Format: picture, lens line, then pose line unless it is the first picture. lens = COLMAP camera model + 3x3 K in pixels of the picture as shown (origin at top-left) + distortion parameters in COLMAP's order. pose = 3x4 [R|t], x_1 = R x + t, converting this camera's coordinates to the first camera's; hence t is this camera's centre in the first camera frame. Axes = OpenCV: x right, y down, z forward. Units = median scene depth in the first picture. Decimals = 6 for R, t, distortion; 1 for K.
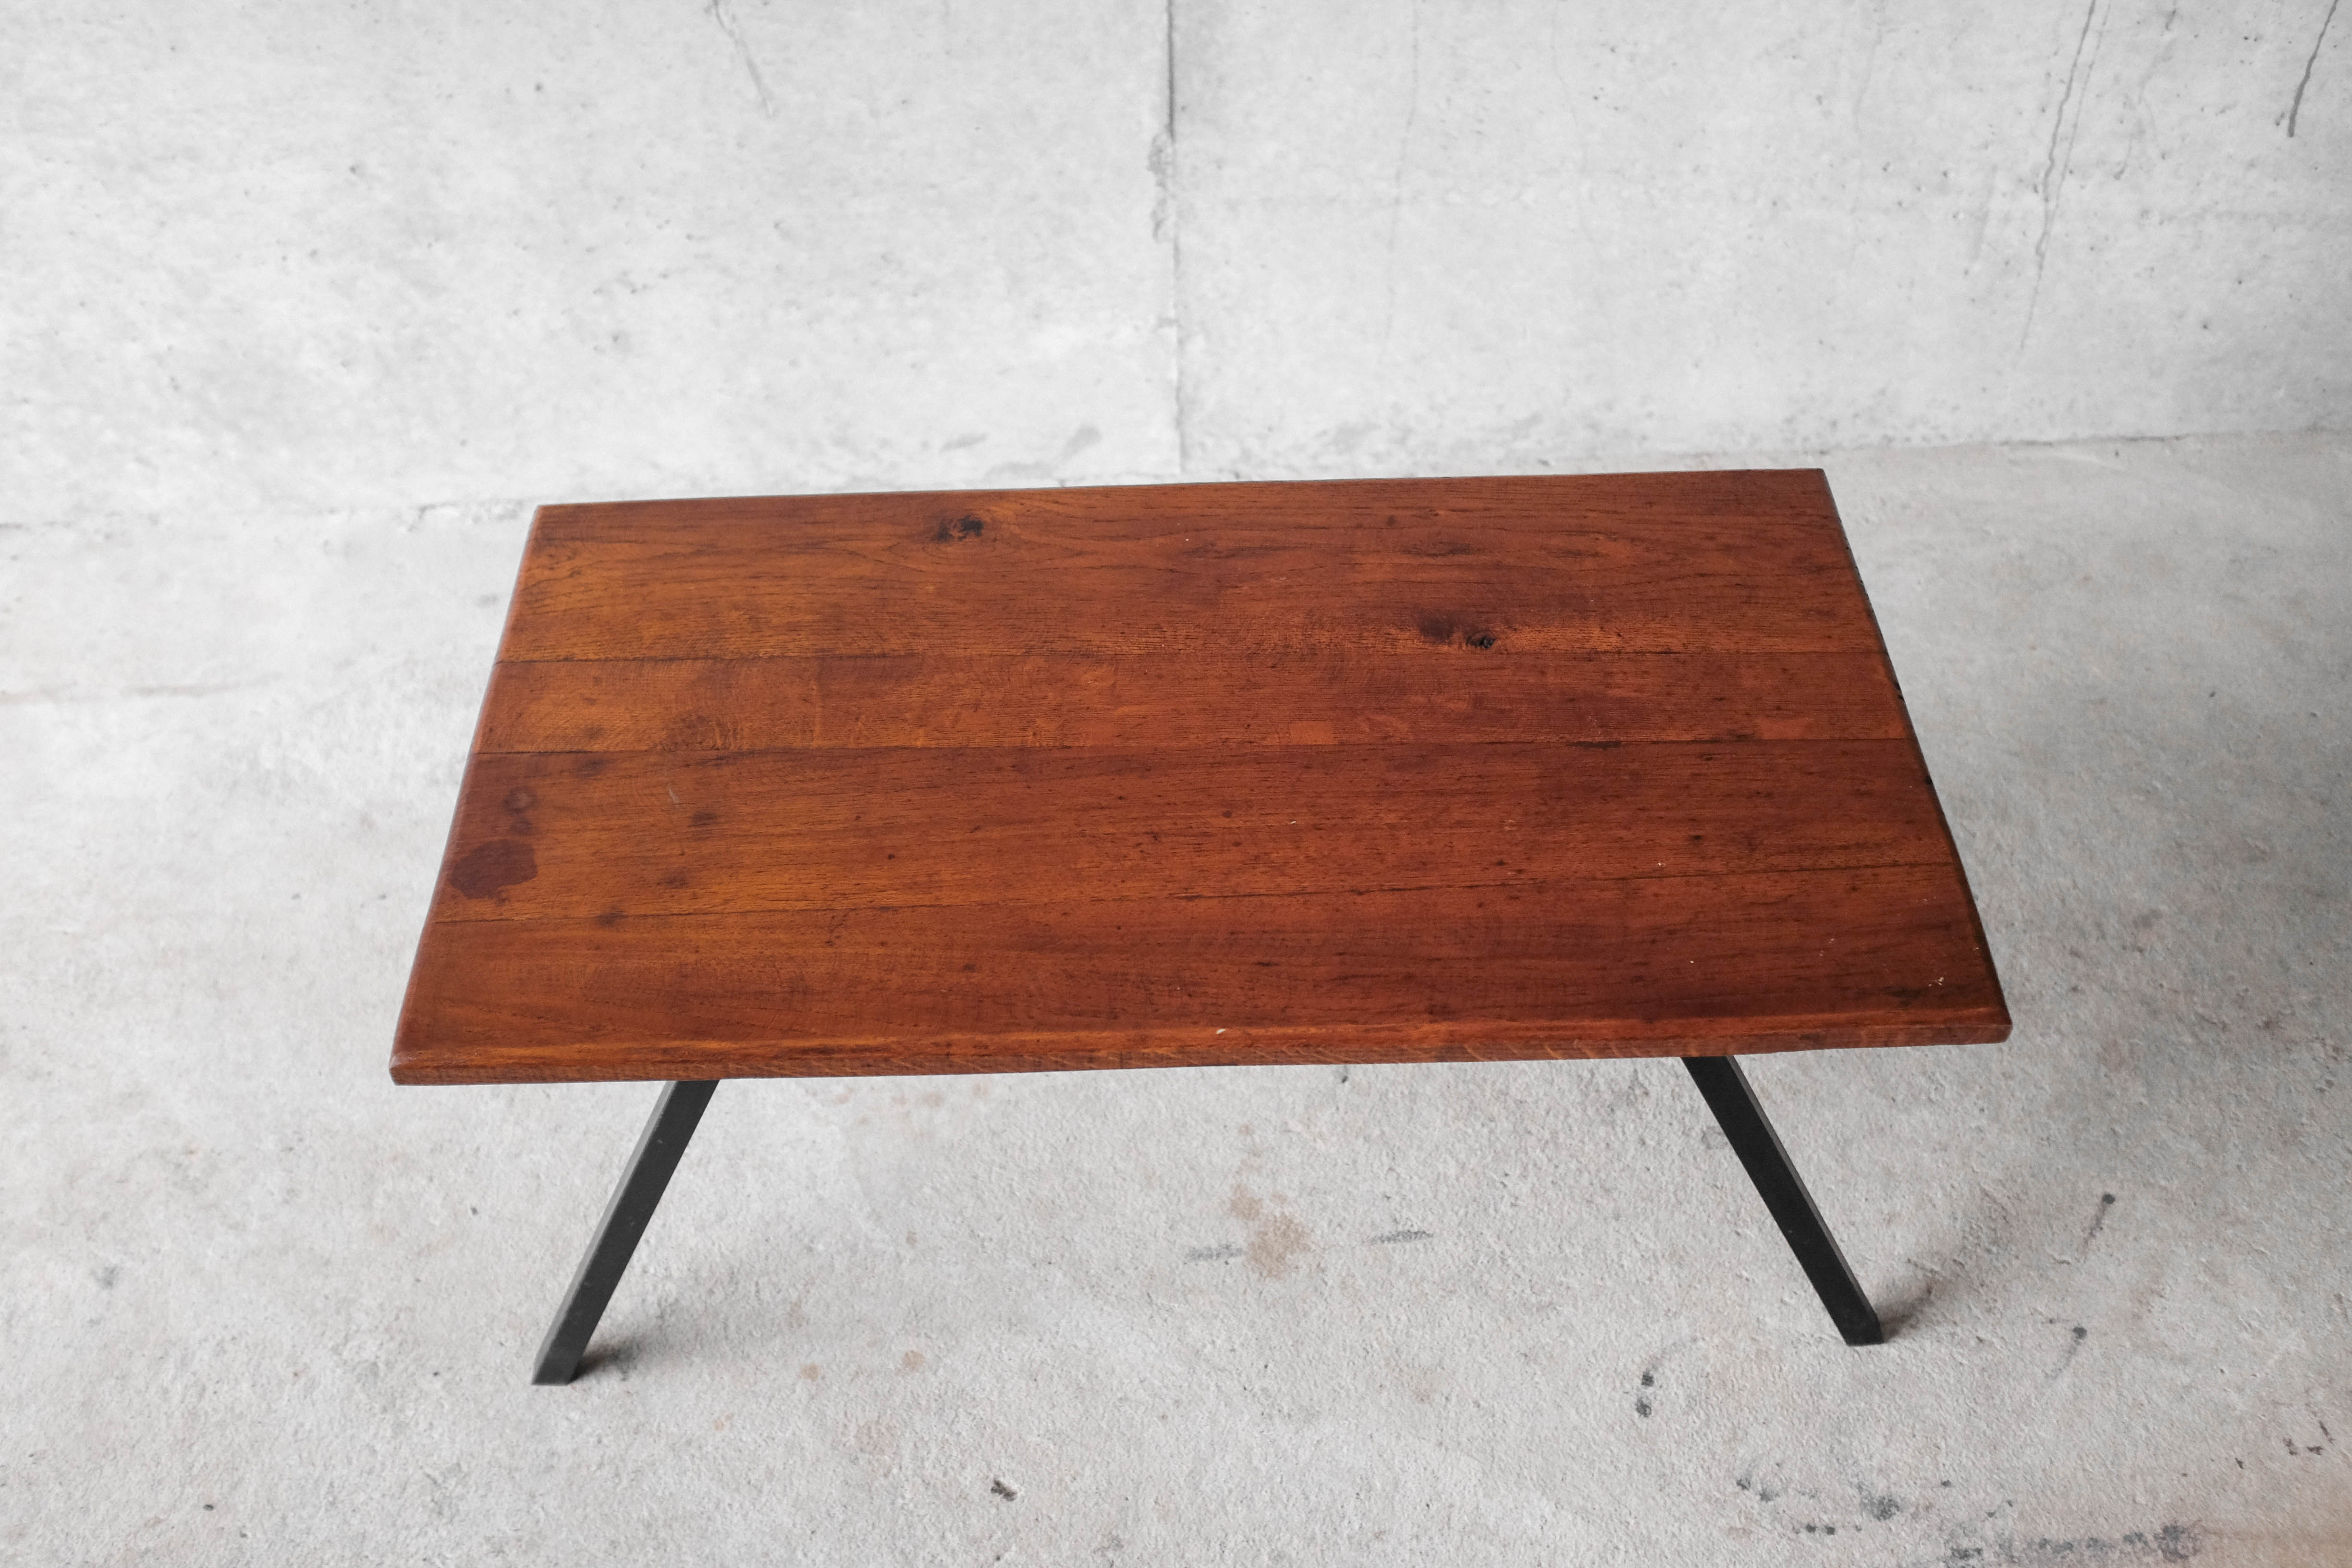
lens RADIAL K [[2411.0, 0, 1176.0], [0, 2411.0, 784.0], [0, 0, 1]] dist [-0.136947, 0.250050]
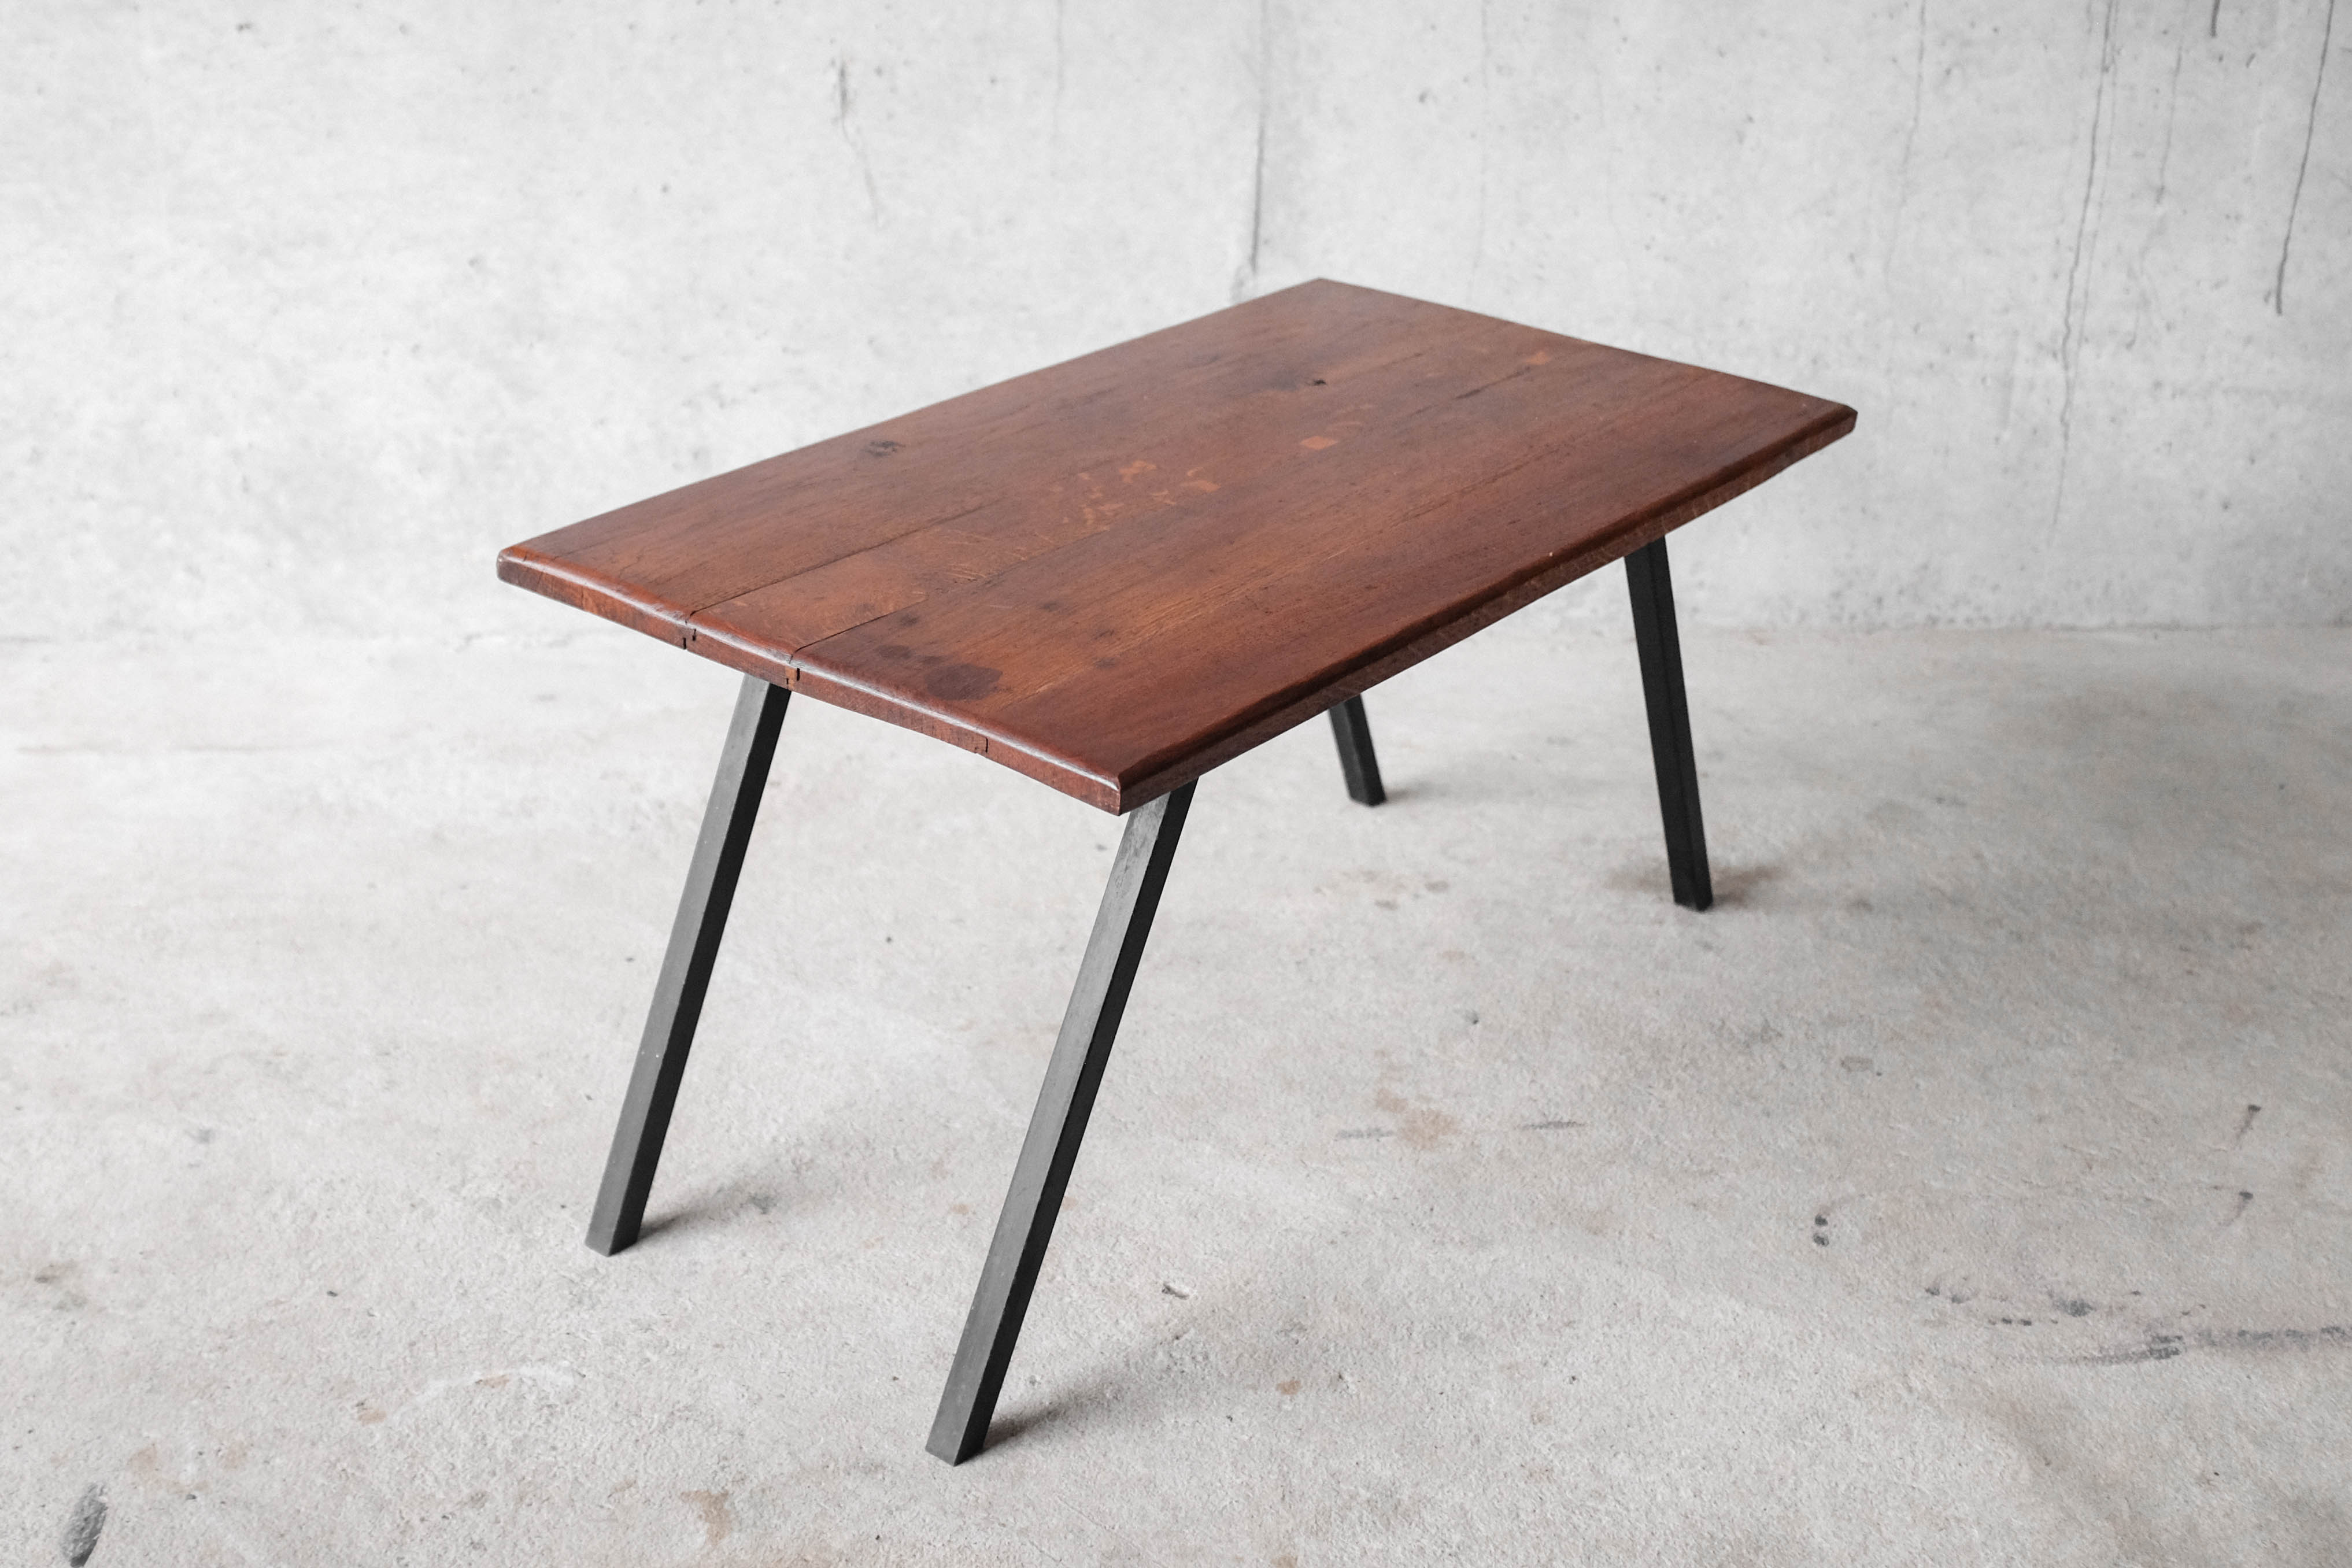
lens RADIAL K [[2904.1, 0, 1108.7], [0, 2904.1, 623.9], [0, 0, 1]] dist [-0.103378, 0.122295]
pose [[0.998512, 0.031705, 0.044373, -0.119226], [-0.012681, 0.926322, -0.376520, 0.363709], [-0.053041, 0.375397, 0.925345, -0.131241]]
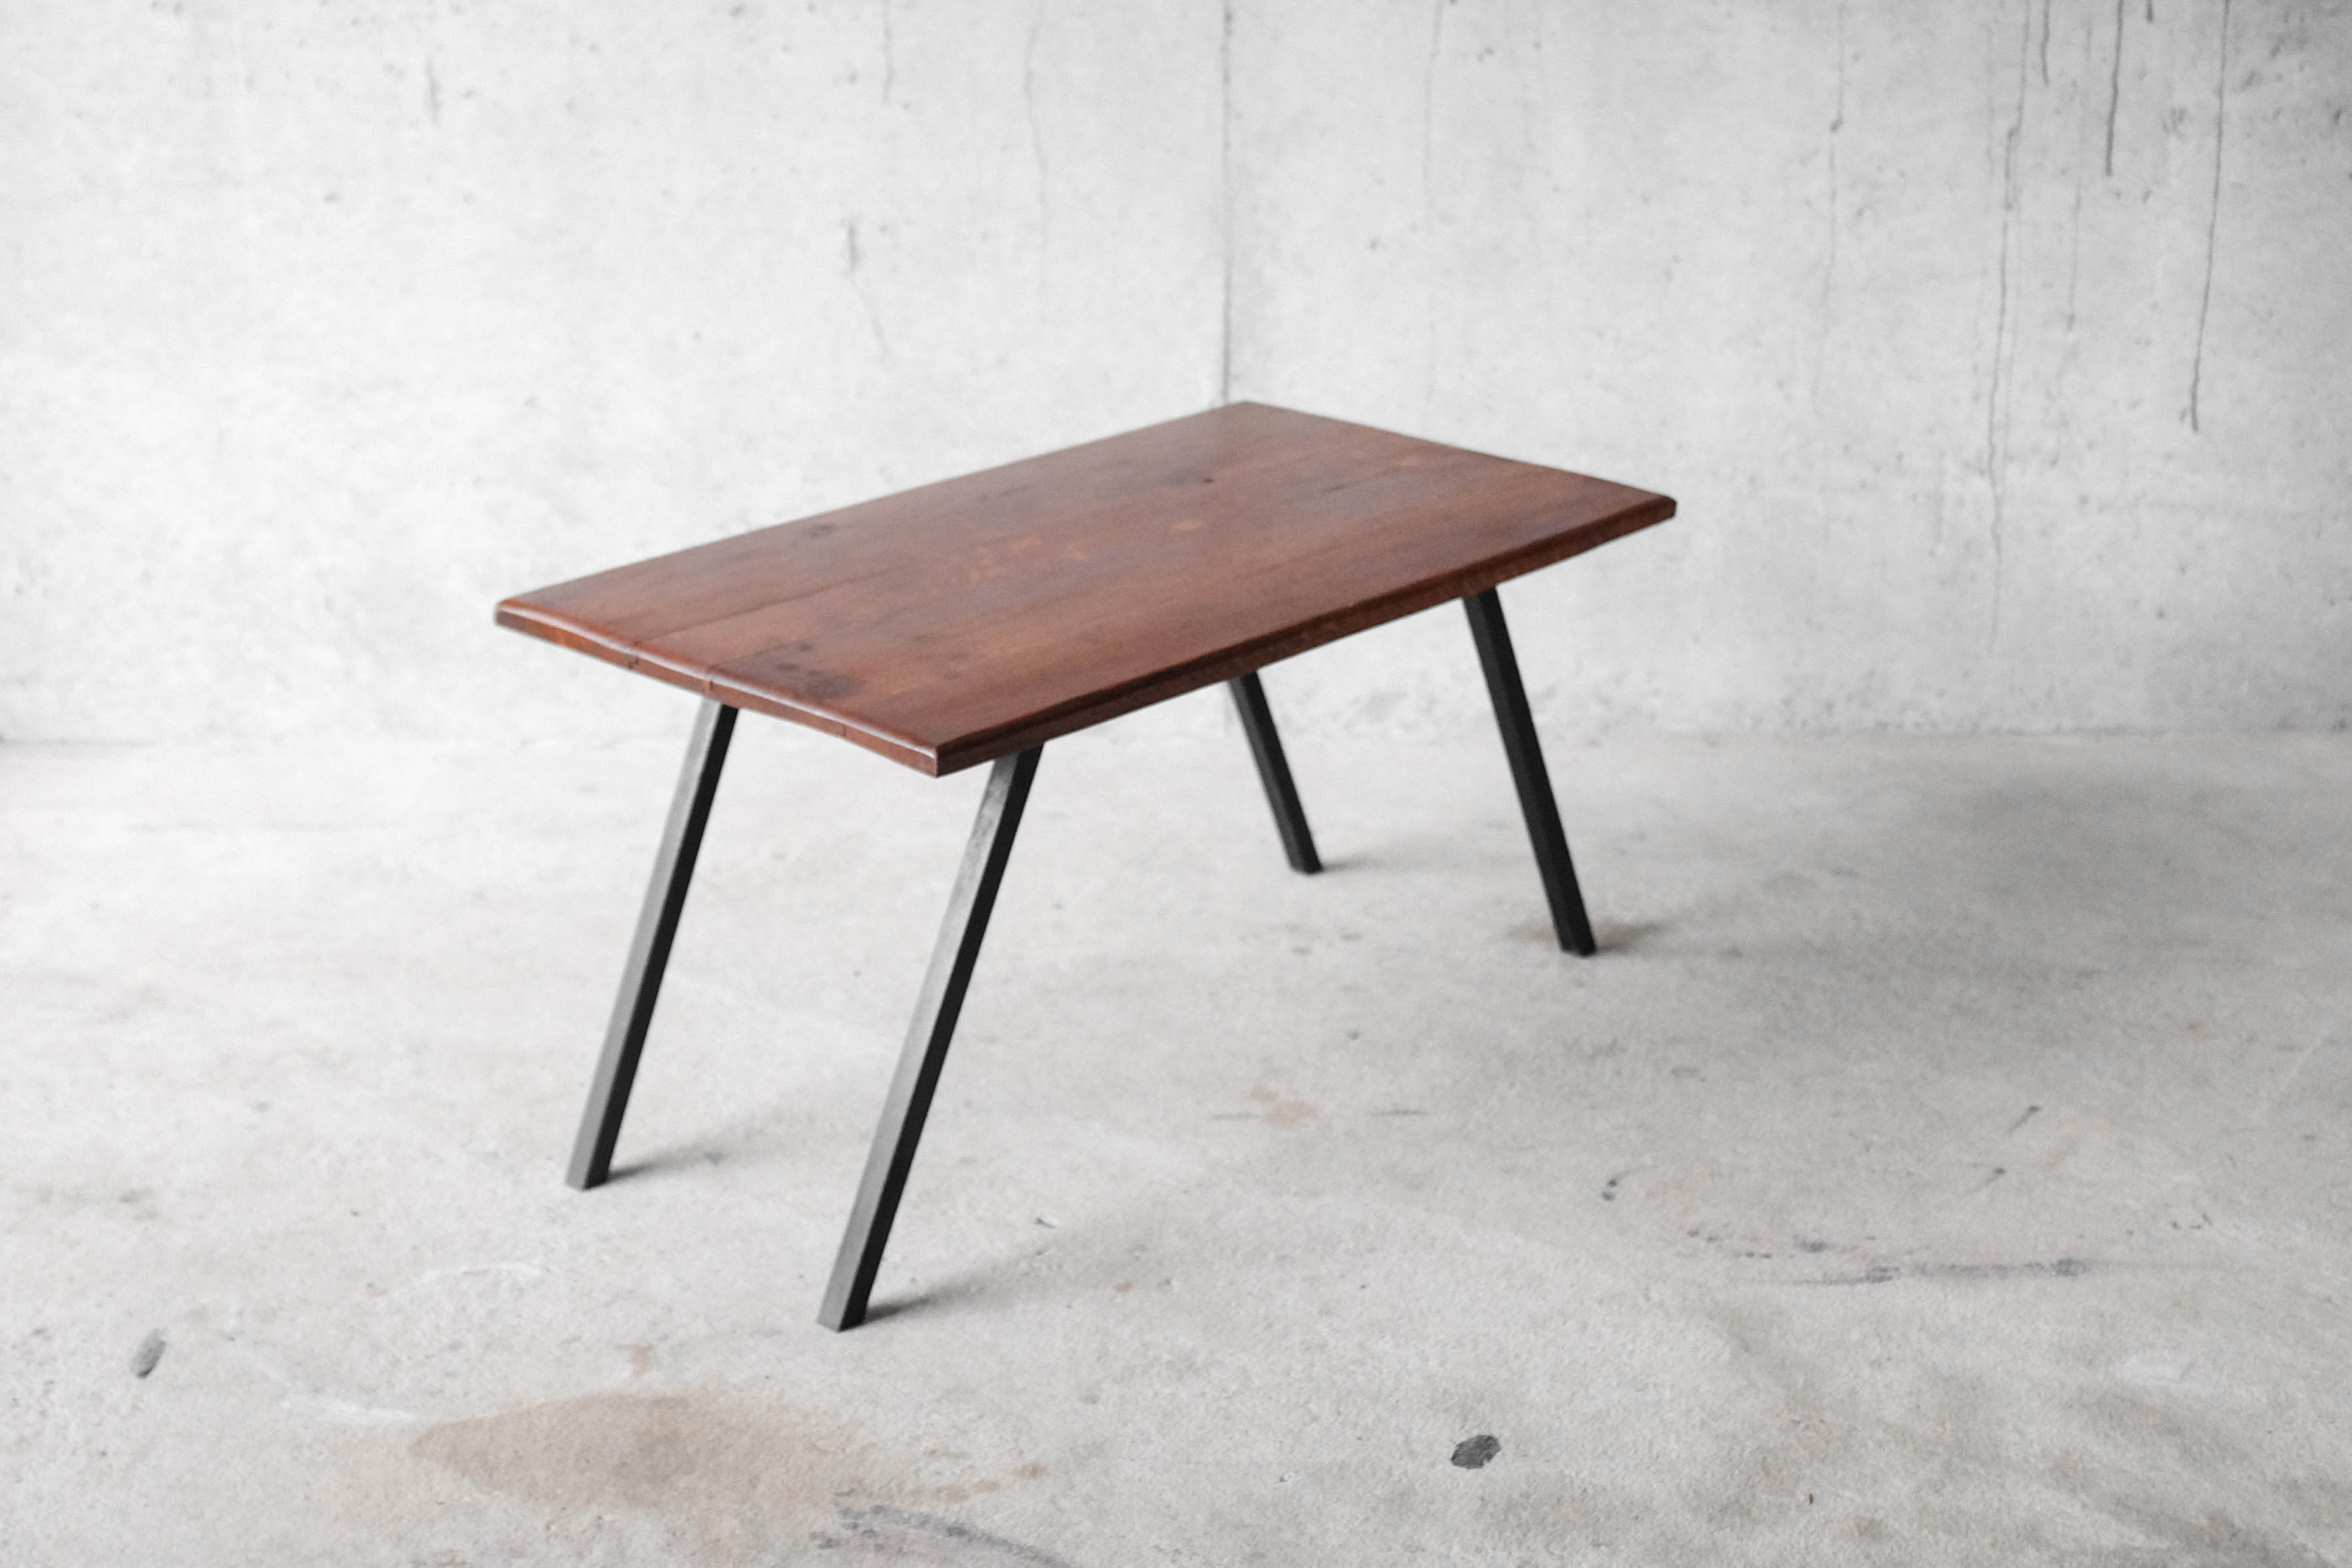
lens RADIAL K [[3353.5, 0, 1087.0], [0, 3353.5, 596.0], [0, 0, 1]] dist [-0.075695, -0.063718]
pose [[0.998417, 0.028728, -0.048359, 0.012670], [-0.047571, 0.890027, -0.453420, 0.567066], [0.030015, 0.455002, 0.889984, -0.426751]]
